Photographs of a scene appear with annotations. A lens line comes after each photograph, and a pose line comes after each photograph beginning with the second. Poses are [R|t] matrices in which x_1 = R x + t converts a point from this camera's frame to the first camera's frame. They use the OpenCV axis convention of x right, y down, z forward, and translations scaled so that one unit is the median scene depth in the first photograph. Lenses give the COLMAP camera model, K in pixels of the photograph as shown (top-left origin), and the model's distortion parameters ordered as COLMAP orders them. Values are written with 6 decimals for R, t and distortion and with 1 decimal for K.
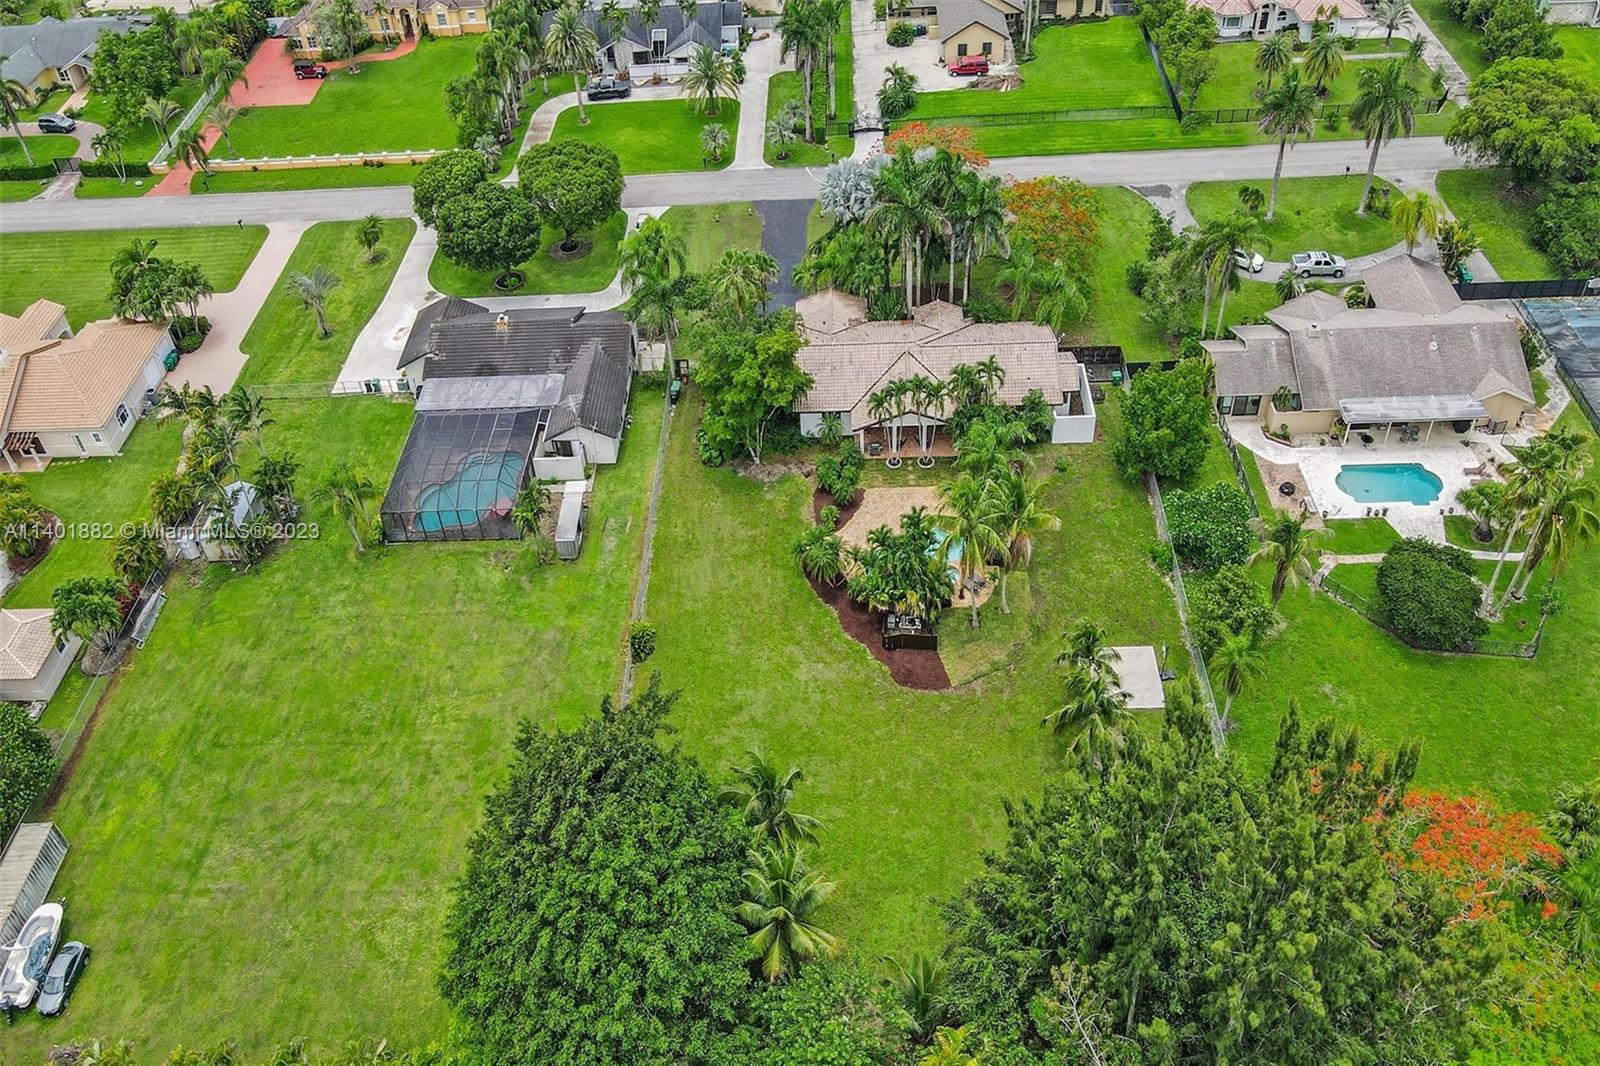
lens RADIAL K [[1262.5, 0, 800.0], [0, 1262.5, 533.0], [0, 0, 1]] dist [-0.004200, 0.028857]
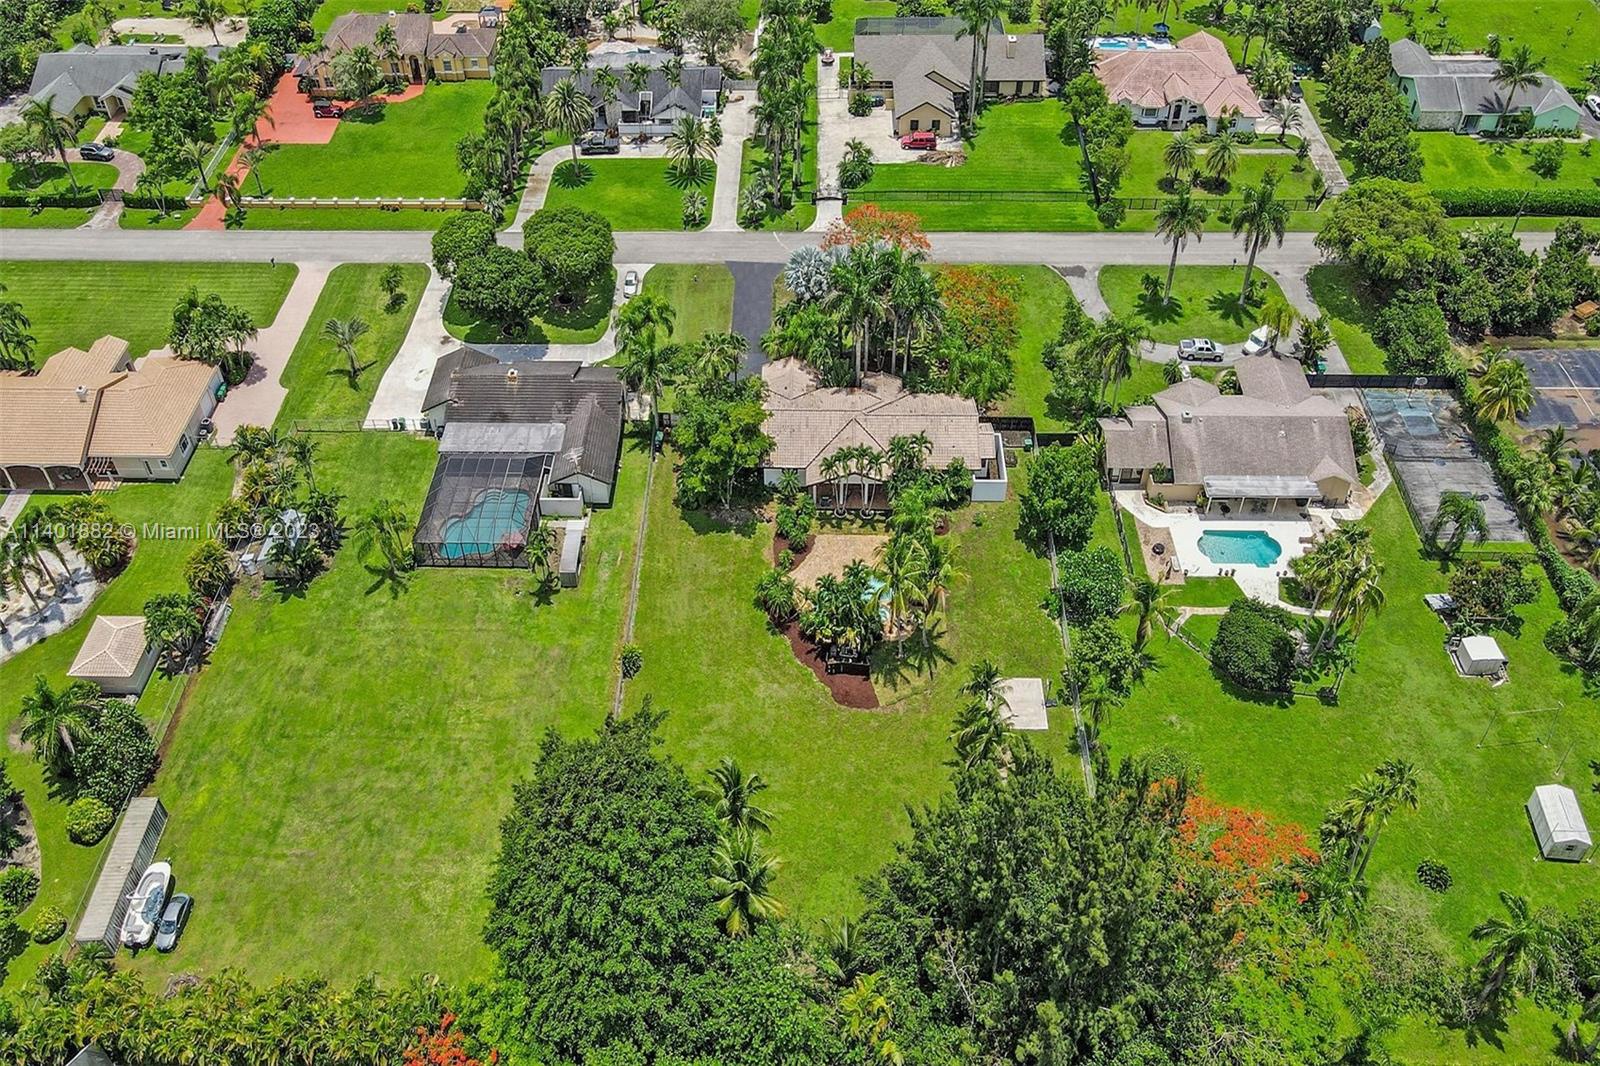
lens RADIAL K [[1249.9, 0, 792.0], [0, 1249.9, 517.2], [0, 0, 1]] dist [-0.002684, 0.031445]
pose [[0.998745, 0.034577, 0.036227, -0.016763], [-0.035125, 0.999276, 0.014598, -0.075356], [-0.035696, -0.015852, 0.999237, -0.217262]]
